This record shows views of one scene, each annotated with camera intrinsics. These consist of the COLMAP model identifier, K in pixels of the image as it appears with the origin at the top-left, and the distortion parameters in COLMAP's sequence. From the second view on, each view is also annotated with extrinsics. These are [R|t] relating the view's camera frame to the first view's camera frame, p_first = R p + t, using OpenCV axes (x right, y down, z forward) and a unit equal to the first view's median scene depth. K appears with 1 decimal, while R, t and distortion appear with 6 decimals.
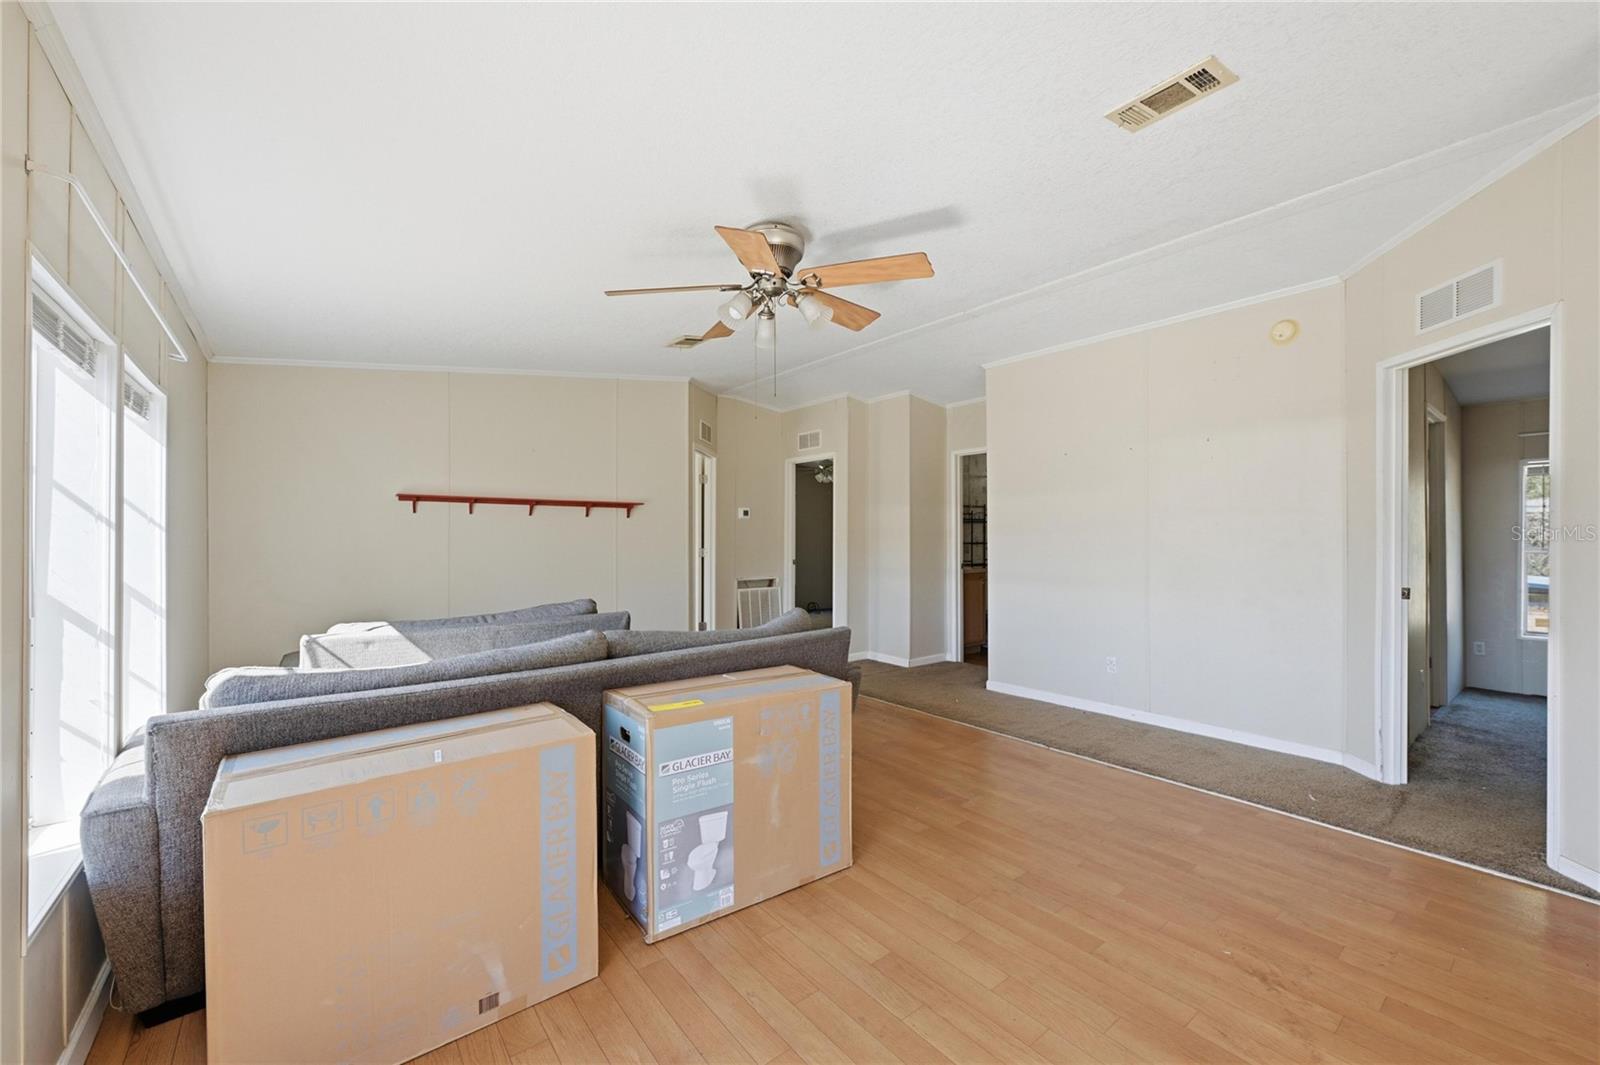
lens RADIAL K [[630.2, 0, 802.2], [0, 630.2, 541.0], [0, 0, 1]] dist [-0.002615, -0.000104]
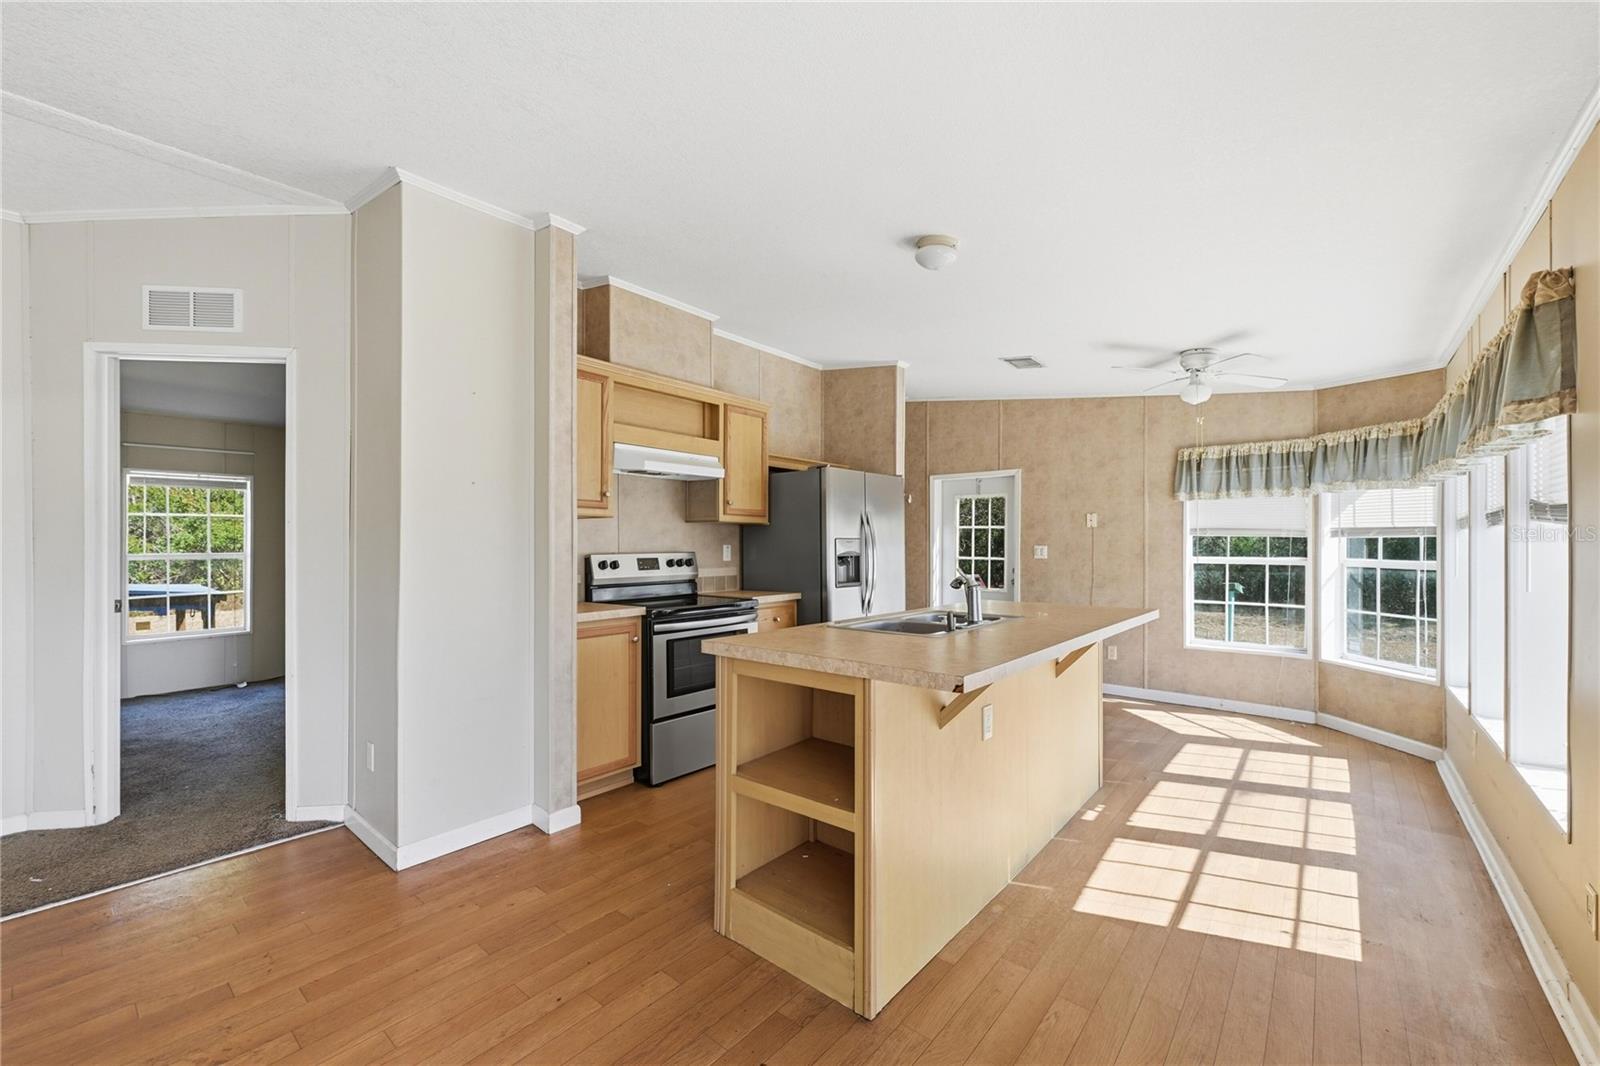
lens RADIAL K [[645.6, 0, 802.1], [0, 645.6, 538.2], [0, 0, 1]] dist [-0.001598, -0.000309]
pose [[-0.204732, 0.005918, 0.978800, -0.169433], [0.010947, 0.999933, -0.003756, 0.000342], [-0.978757, 0.009946, -0.204783, 0.245211]]
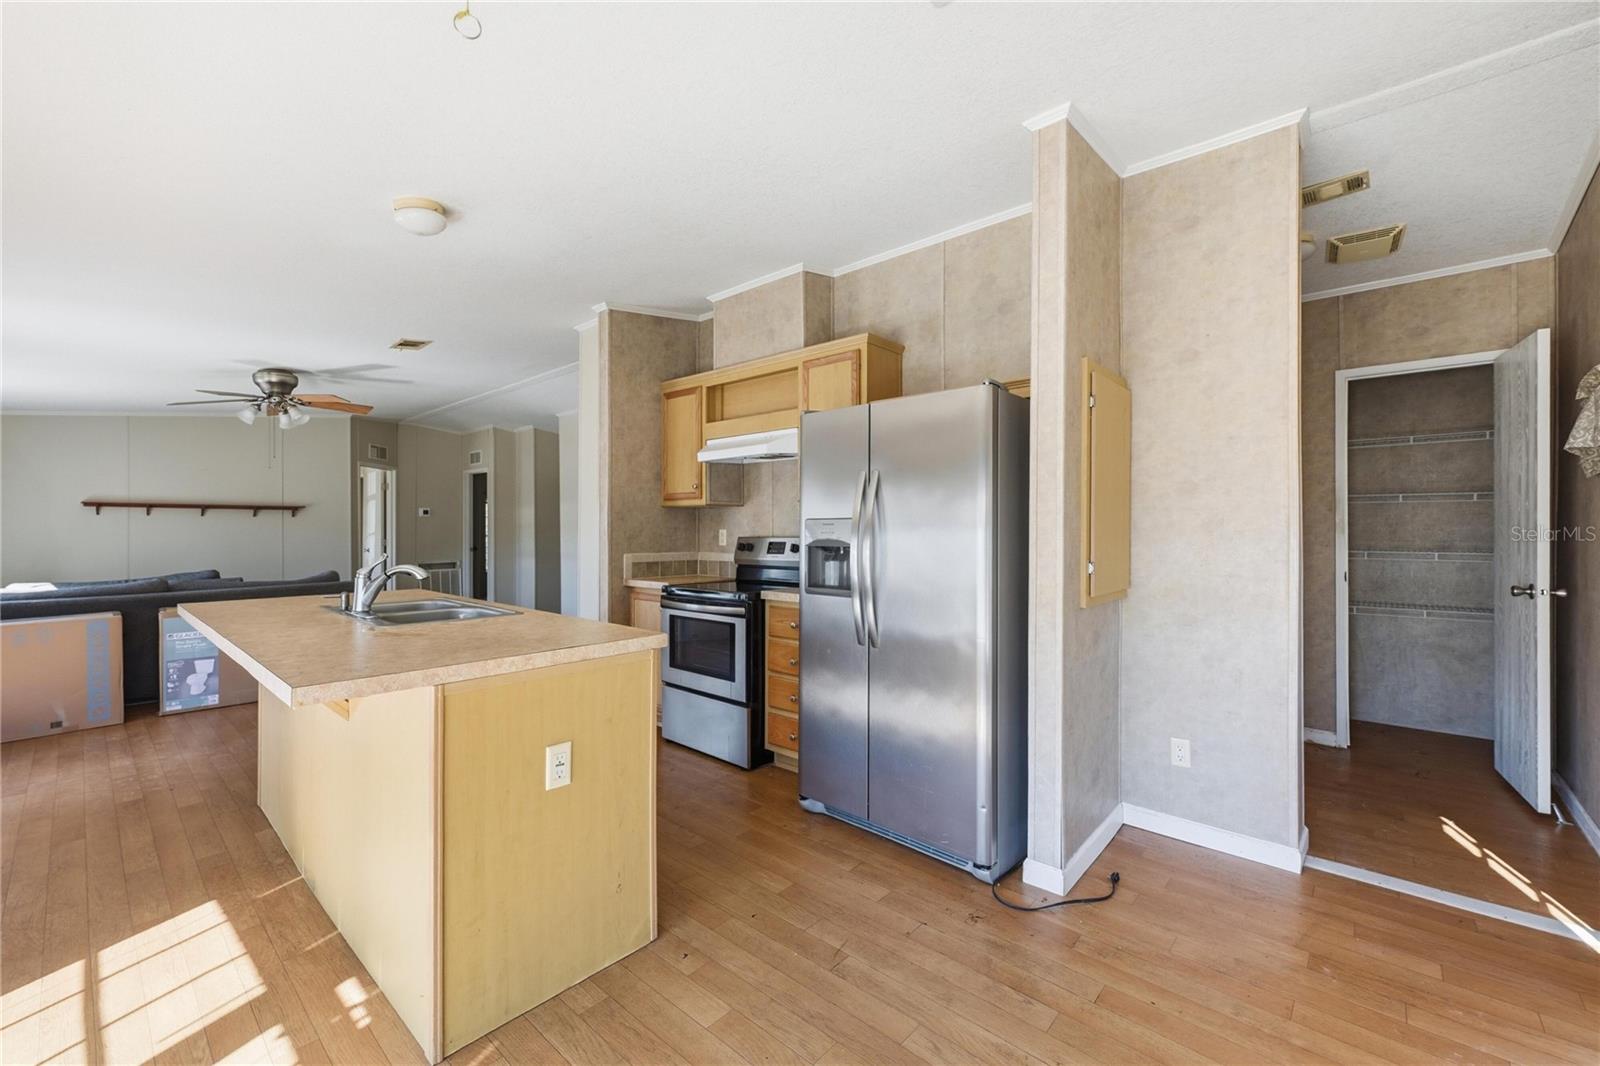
lens RADIAL K [[645.6, 0, 803.5], [0, 645.6, 526.4], [0, 0, 1]] dist [-0.001598, -0.000309]
pose [[0.984230, -0.006139, 0.176786, 1.109959], [0.008289, 0.999900, -0.011427, 0.017625], [-0.176698, 0.012712, 0.984183, -1.140808]]
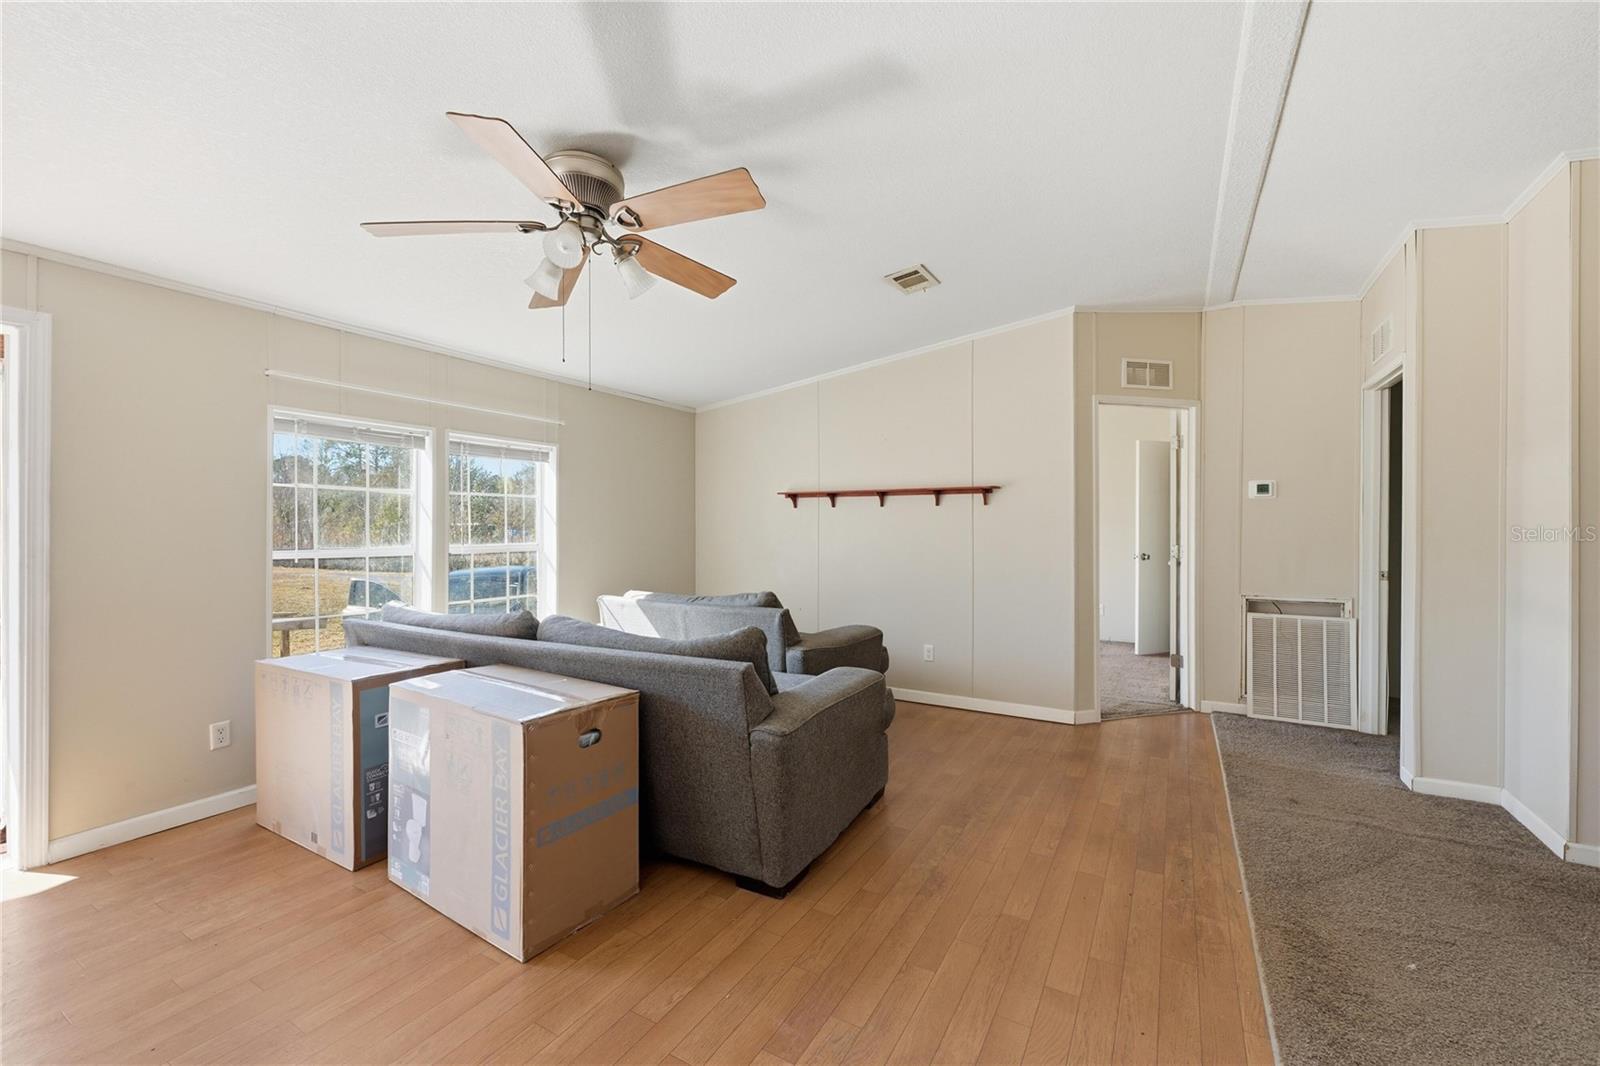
lens RADIAL K [[645.6, 0, 802.3], [0, 645.6, 532.2], [0, 0, 1]] dist [-0.001598, -0.000309]
pose [[0.367092, 0.005388, -0.930169, 0.808648], [-0.005063, 0.999980, 0.003794, -0.006613], [0.930171, 0.003317, 0.367112, 0.899712]]
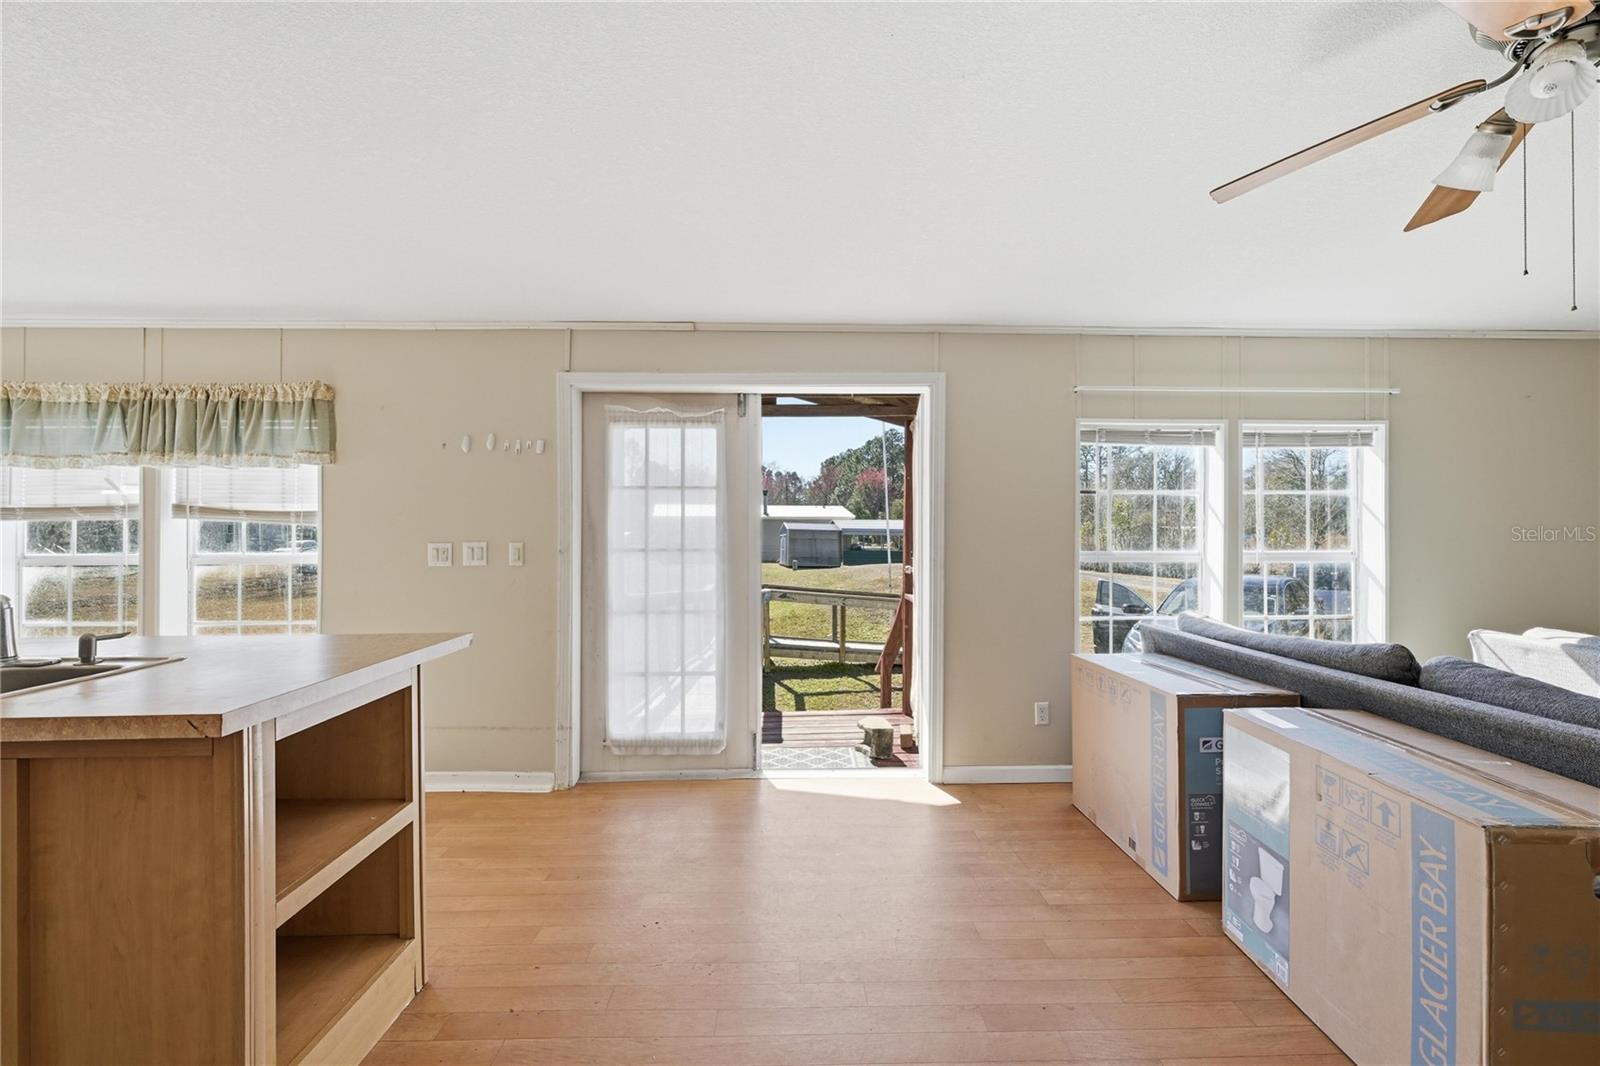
lens RADIAL K [[645.6, 0, 797.6], [0, 645.6, 530.0], [0, 0, 1]] dist [-0.001598, -0.000309]
pose [[-0.602971, -0.001924, -0.797761, 0.716664], [-0.003988, 0.999992, 0.000603, -0.007111], [0.797753, 0.003545, -0.602974, 0.763270]]
